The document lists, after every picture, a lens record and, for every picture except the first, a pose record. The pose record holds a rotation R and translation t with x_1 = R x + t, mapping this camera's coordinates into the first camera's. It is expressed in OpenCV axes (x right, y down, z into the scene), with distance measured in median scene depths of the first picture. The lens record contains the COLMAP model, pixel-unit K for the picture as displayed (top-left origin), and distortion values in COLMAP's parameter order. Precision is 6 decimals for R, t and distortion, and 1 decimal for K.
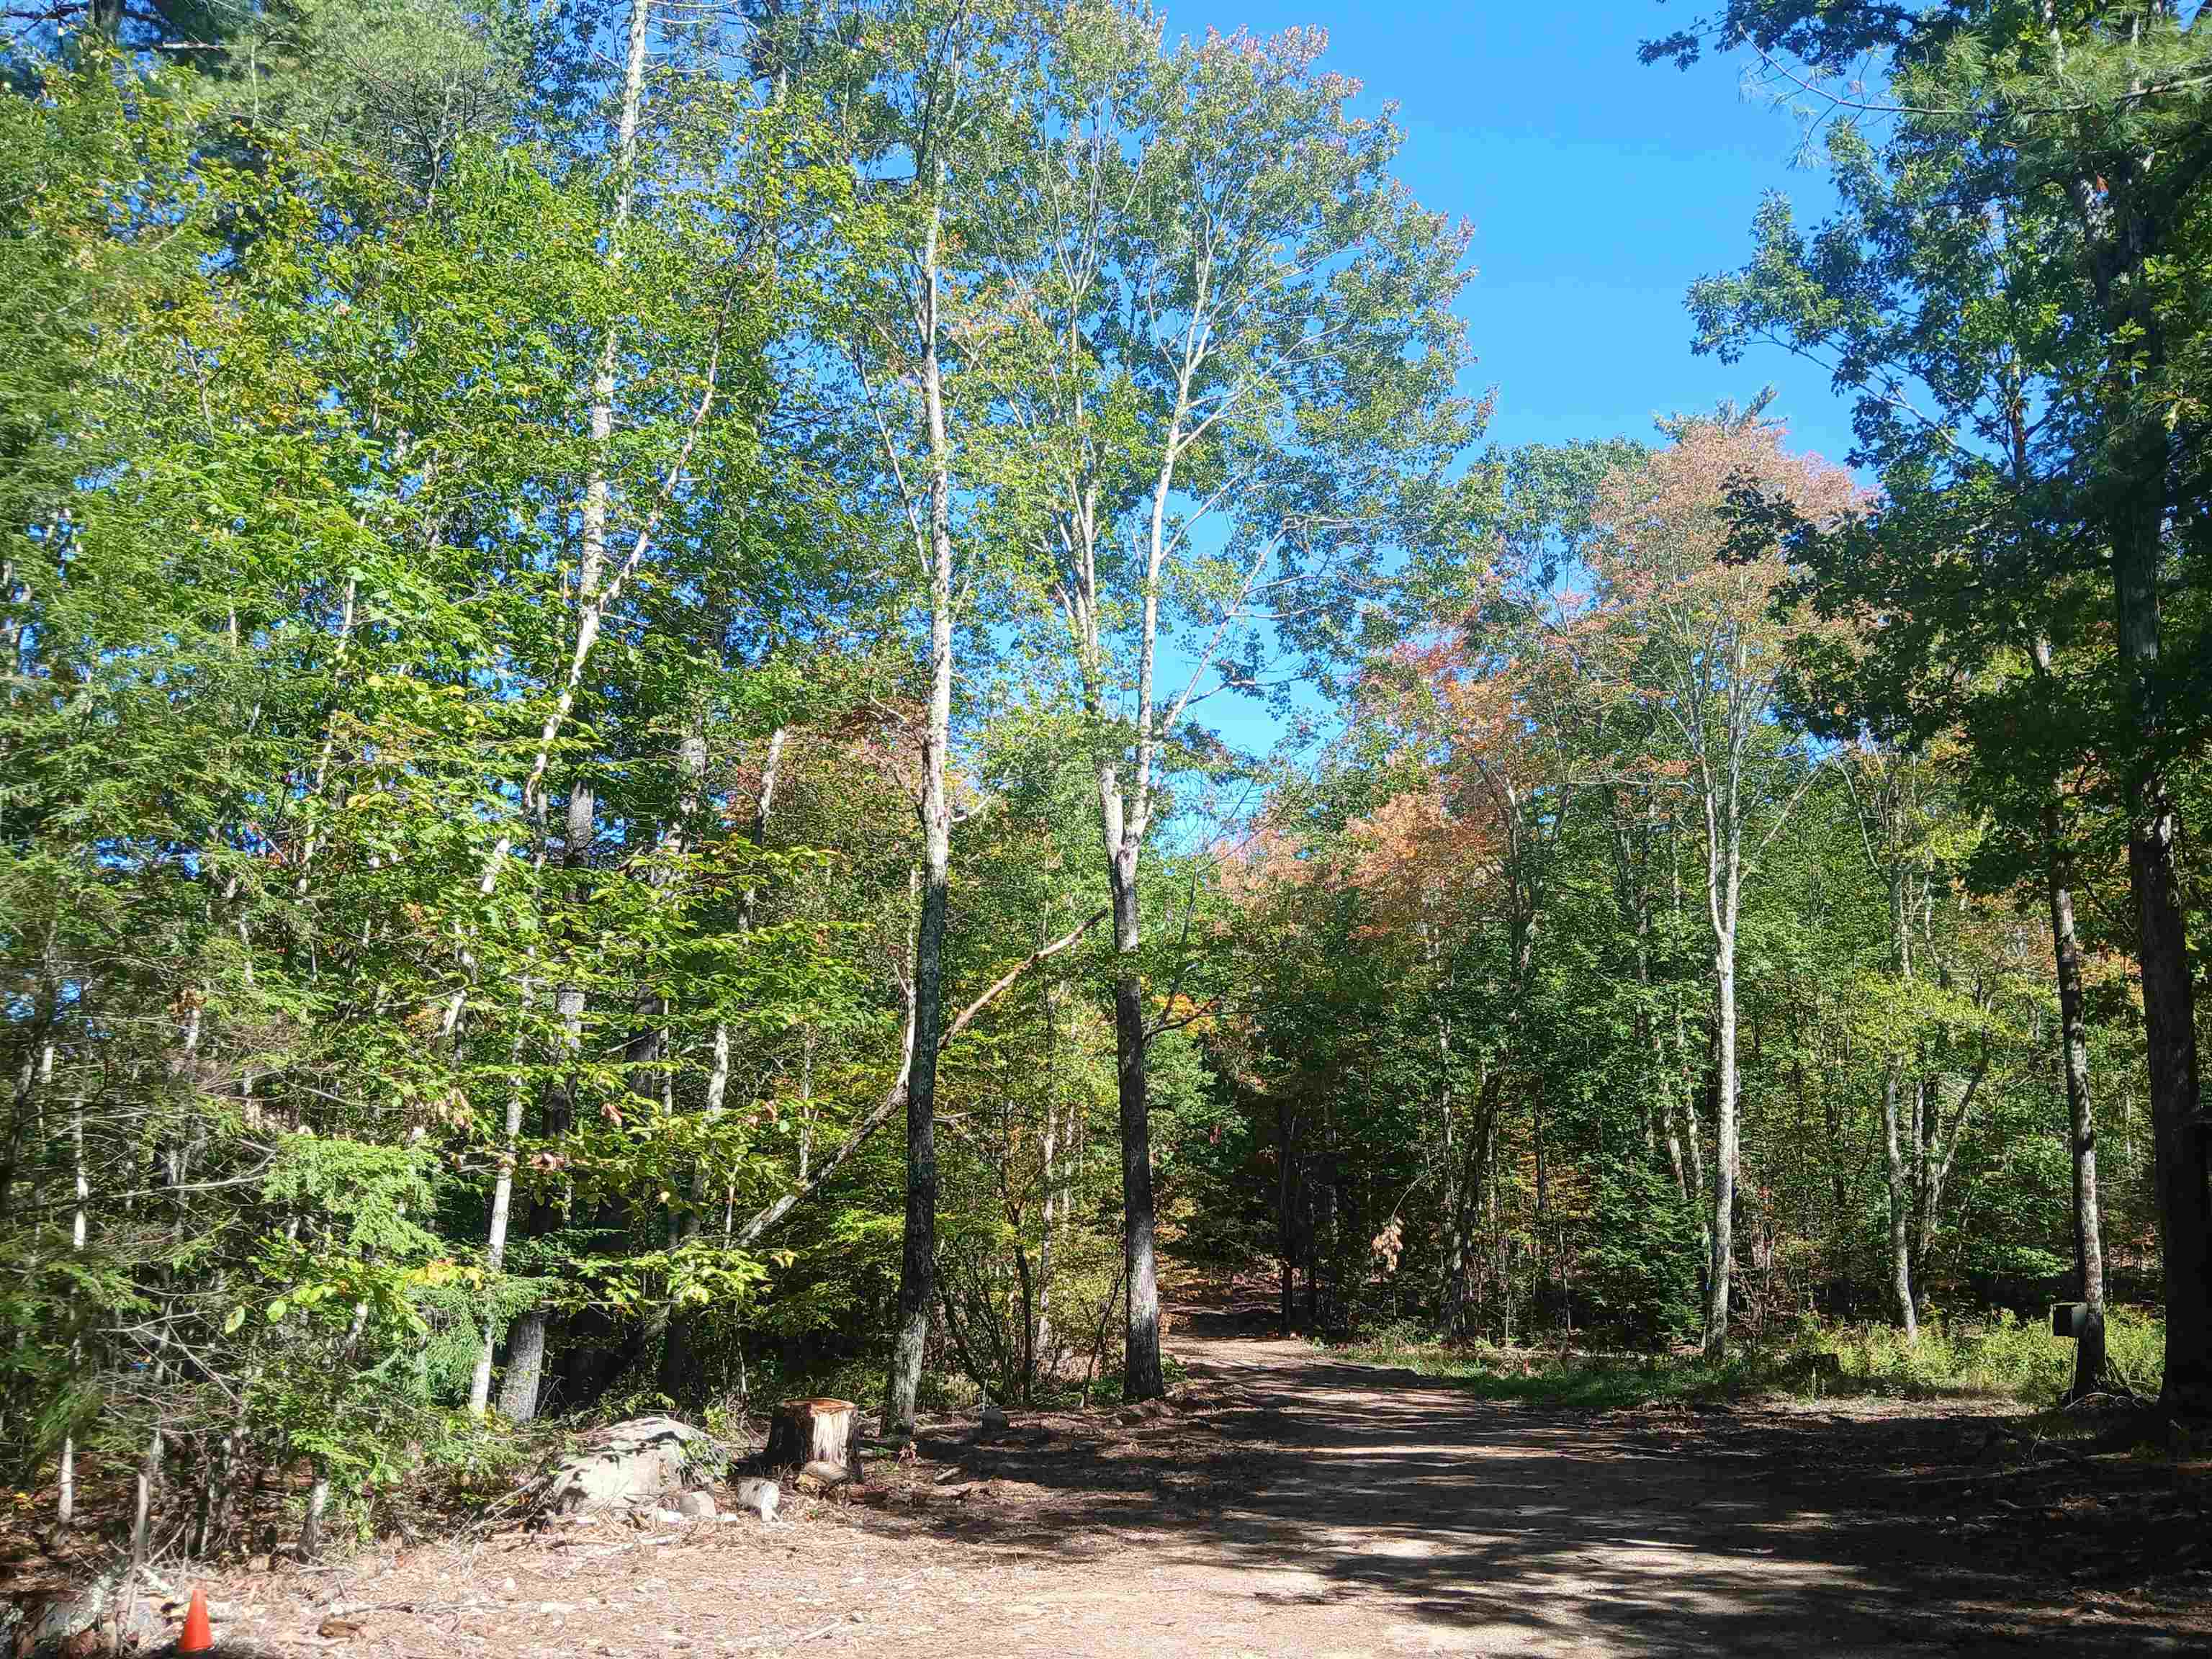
lens RADIAL K [[1698.1, 0, 1103.8], [0, 1698.1, 872.1], [0, 0, 1]] dist [0.074831, -0.144439]
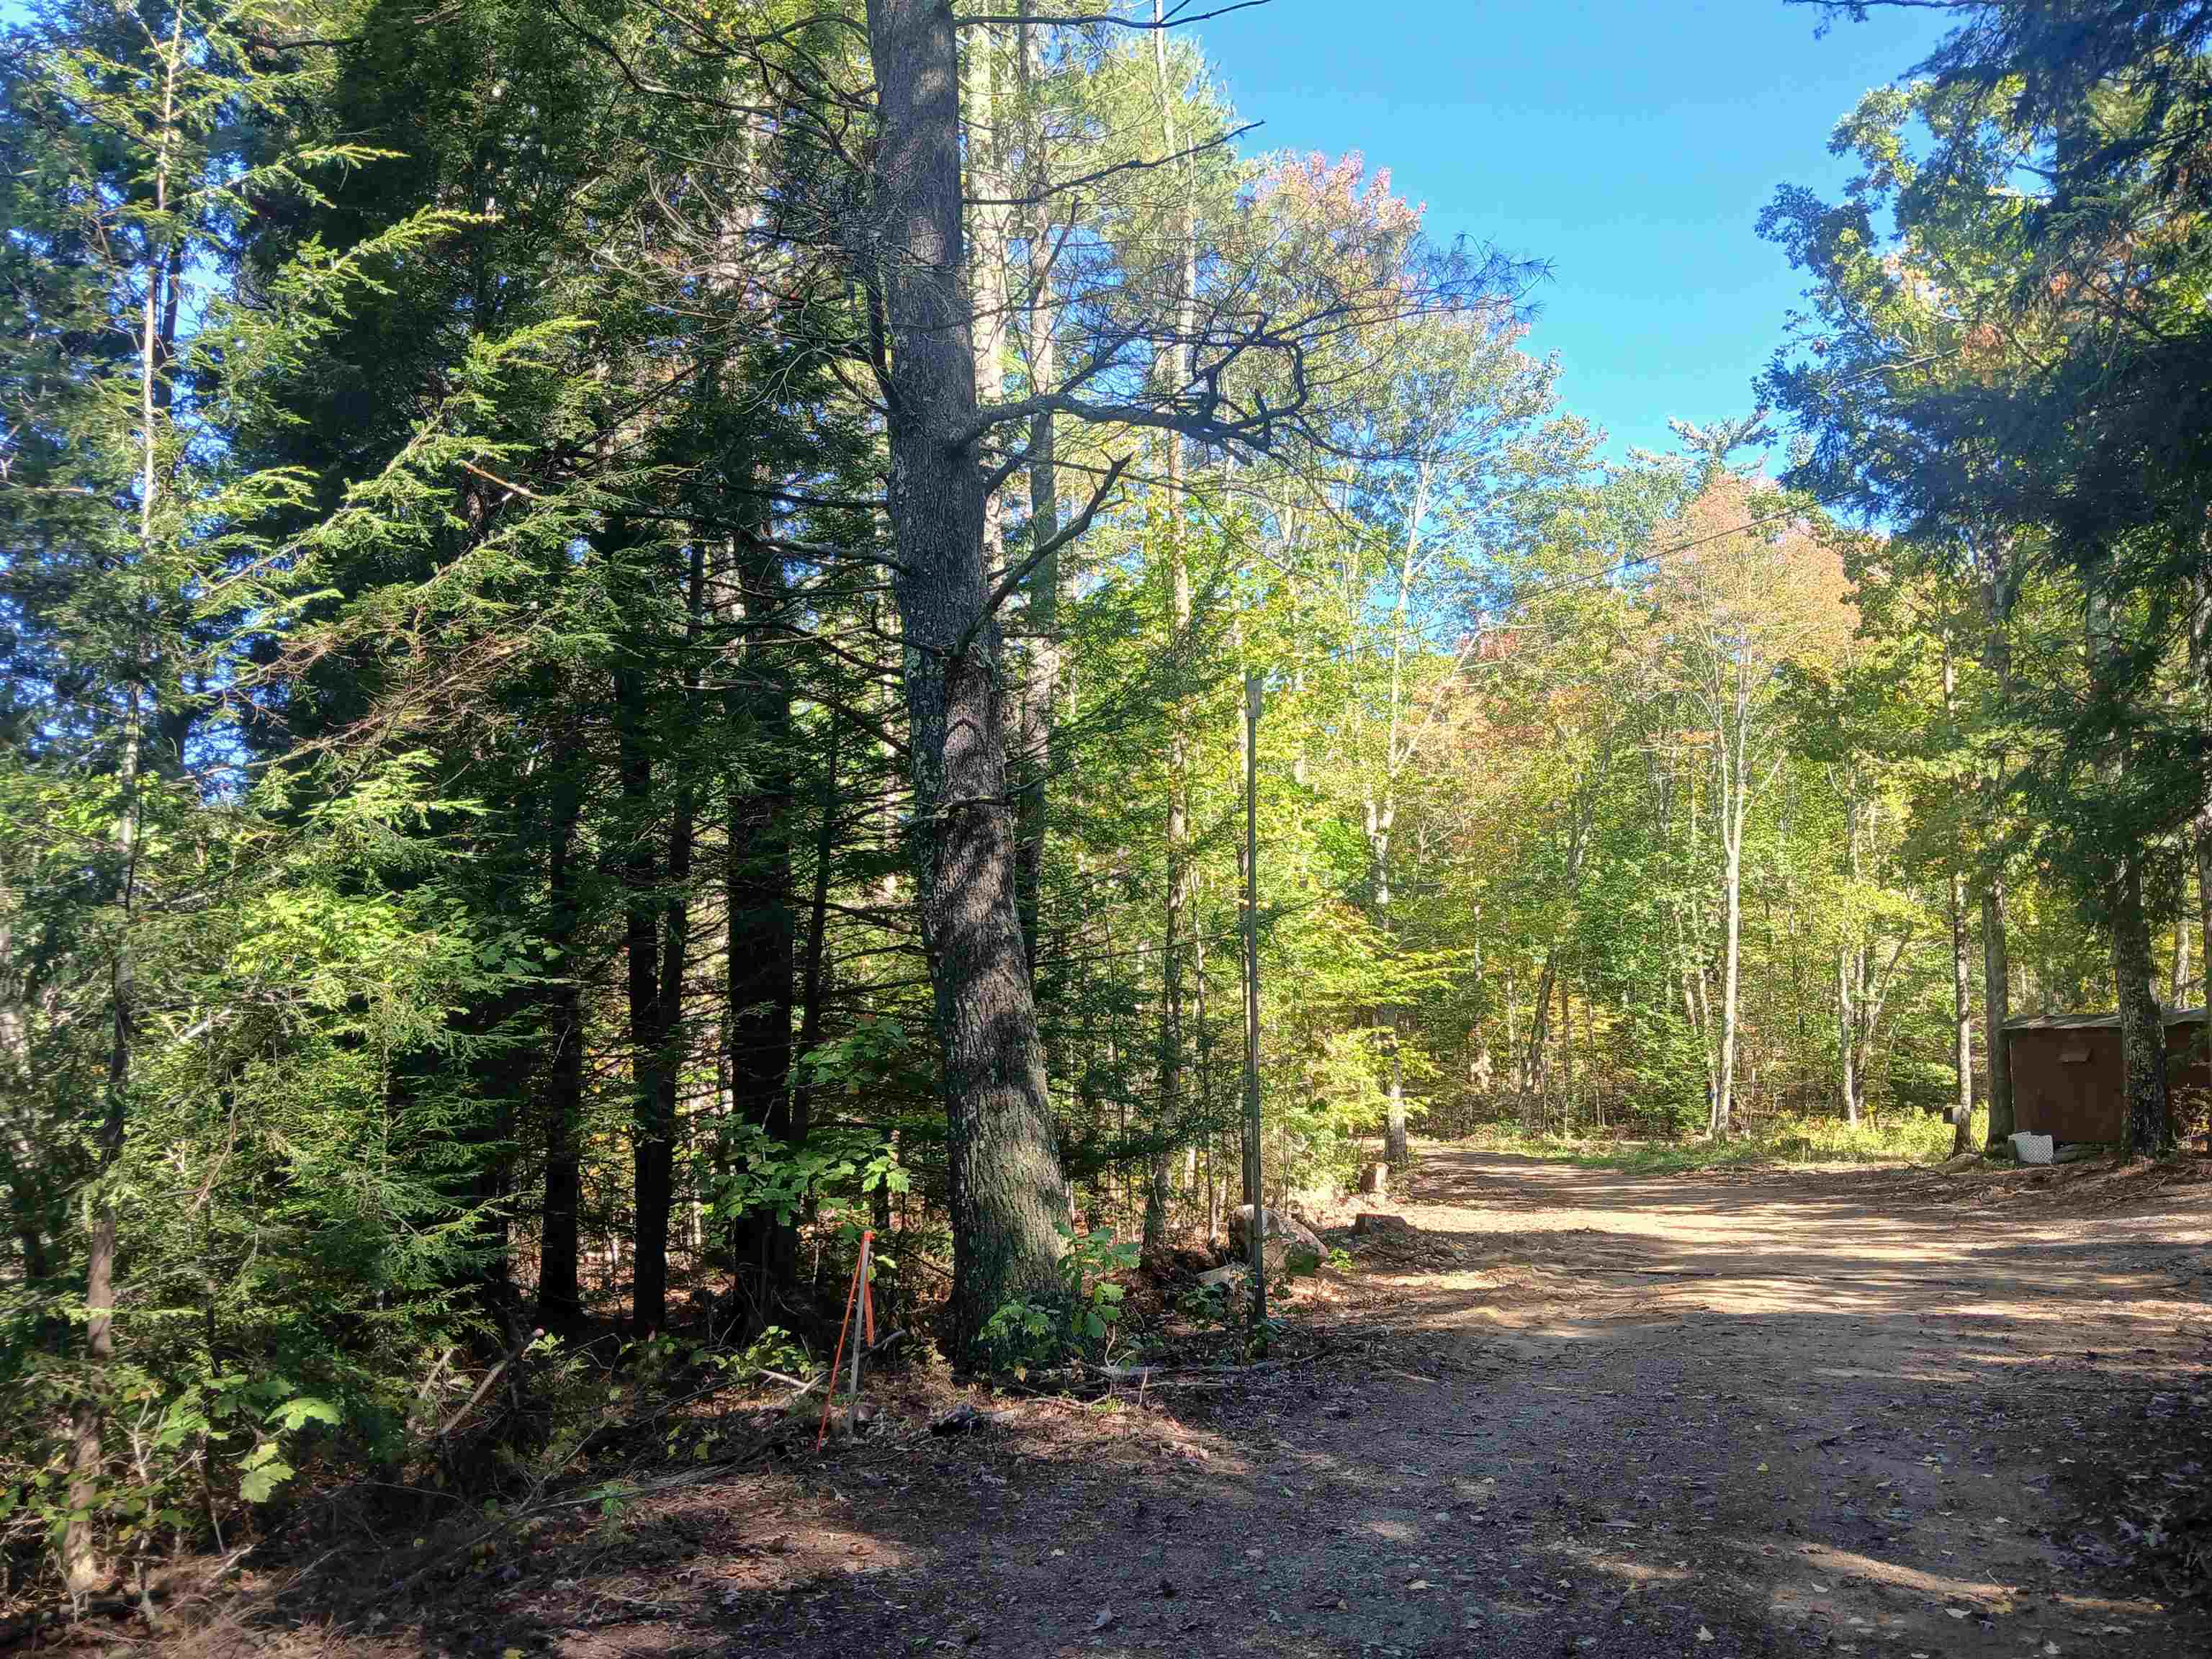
lens RADIAL K [[1698.1, 0, 1103.8], [0, 1698.1, 872.1], [0, 0, 1]] dist [0.074831, -0.144439]
pose [[0.999306, -0.017345, 0.032957, -0.204158], [0.013687, 0.994039, 0.108167, -0.107069], [-0.034637, -0.107640, 0.993586, -0.392051]]
